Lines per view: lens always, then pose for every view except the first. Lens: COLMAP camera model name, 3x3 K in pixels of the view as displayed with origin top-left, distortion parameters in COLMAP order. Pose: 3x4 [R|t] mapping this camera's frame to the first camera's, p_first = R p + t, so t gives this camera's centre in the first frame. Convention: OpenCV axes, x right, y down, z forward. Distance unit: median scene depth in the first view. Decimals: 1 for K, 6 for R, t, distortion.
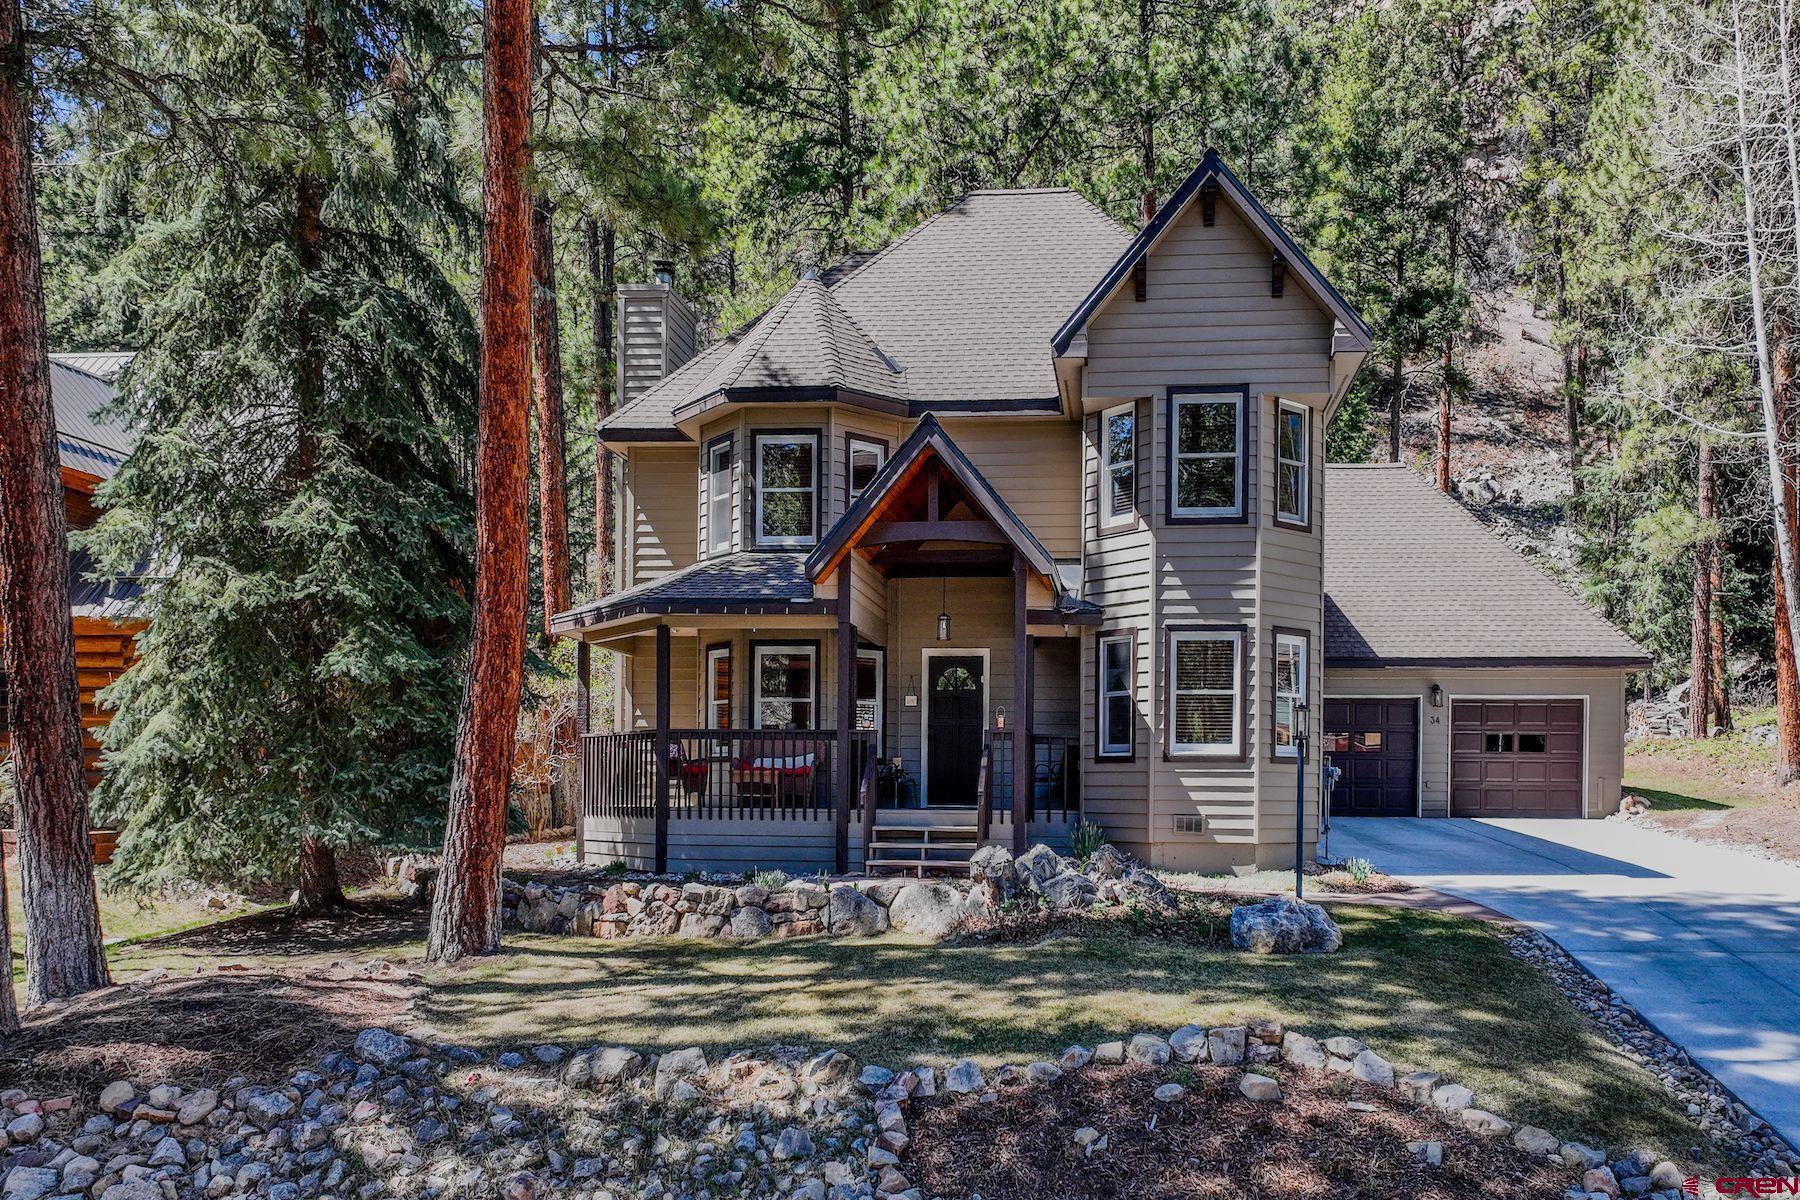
lens RADIAL K [[1385.1, 0, 900.3], [0, 1385.1, 781.8], [0, 0, 1]] dist [0.016049, 0.007512]
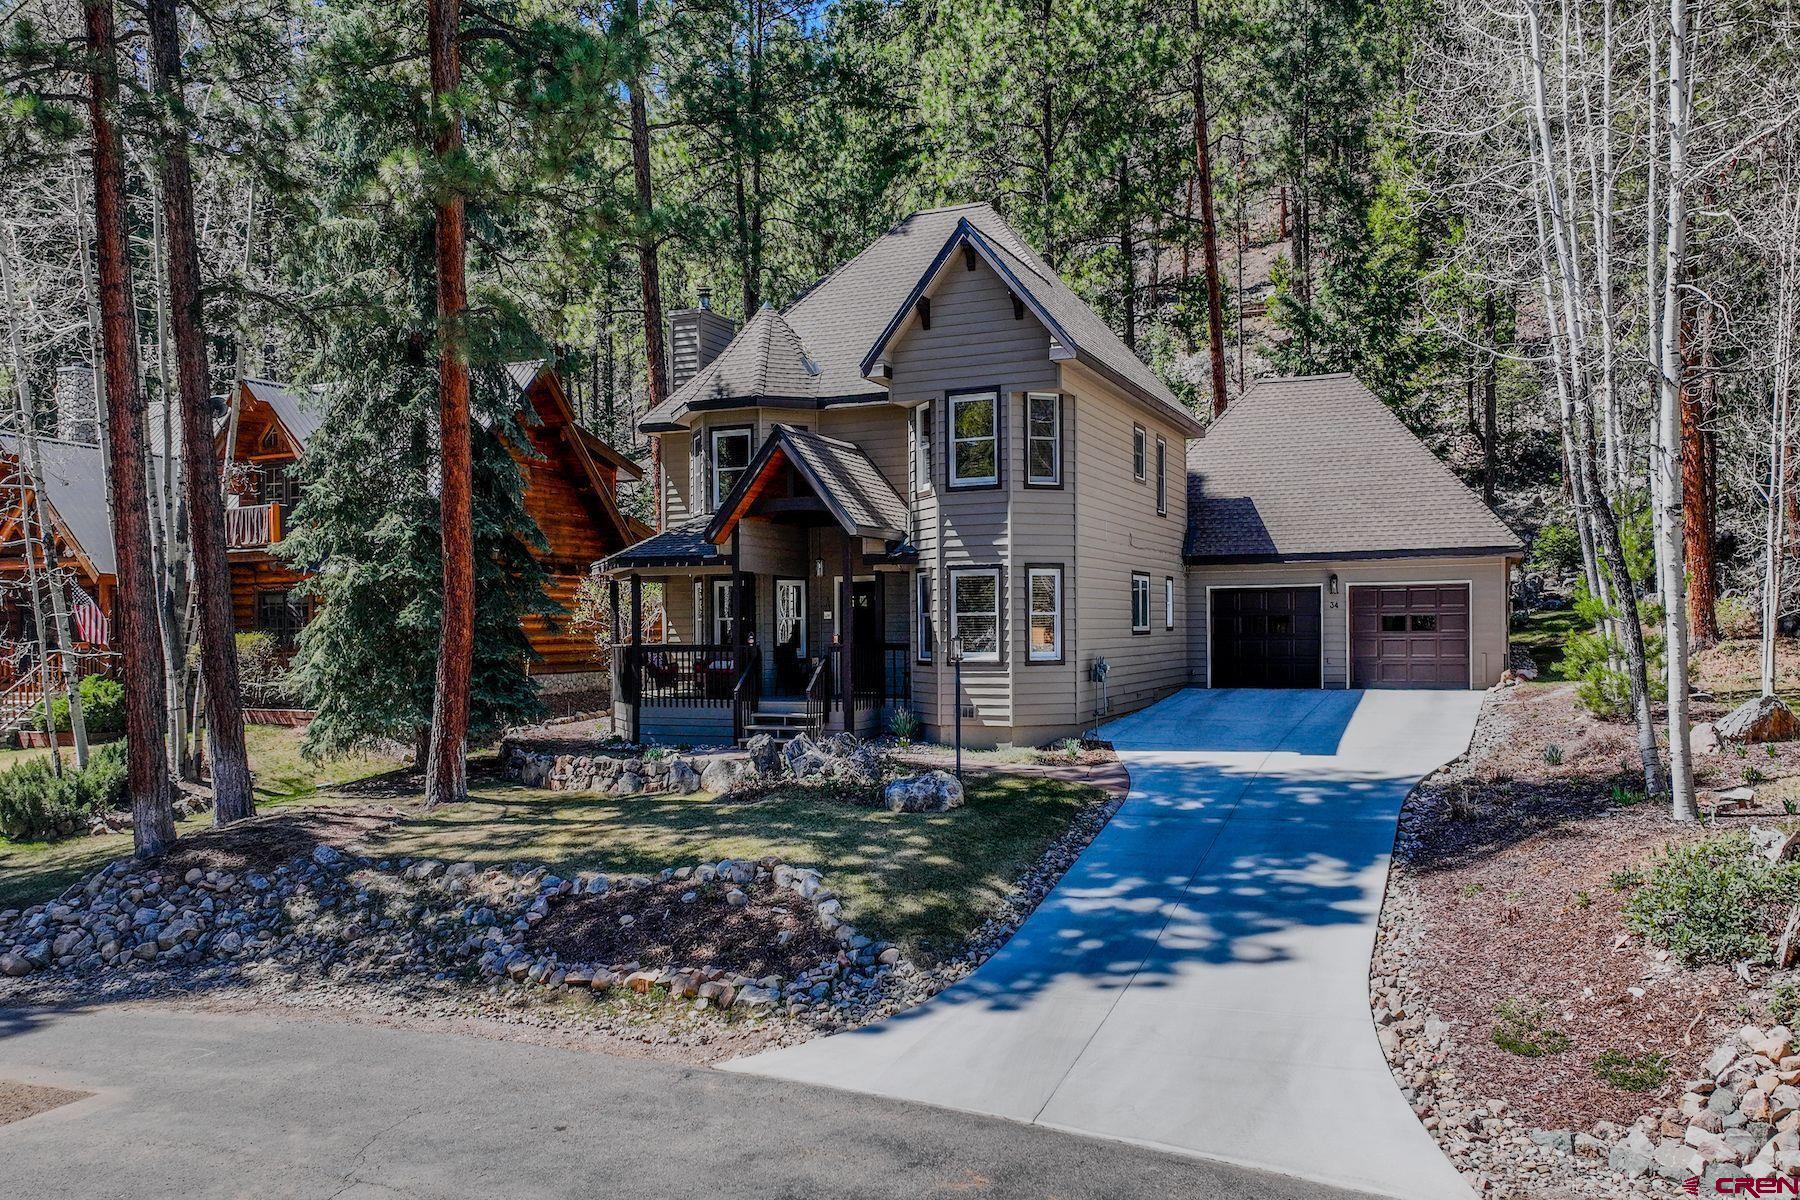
lens RADIAL K [[1369.5, 0, 900.0], [0, 1369.5, 600.0], [0, 0, 1]] dist [0.002218, -0.008386]
pose [[0.947681, -0.025806, -0.318175, 0.575634], [0.025116, 0.999665, -0.006272, -0.072058], [0.318230, -0.002048, 0.948011, -0.292314]]
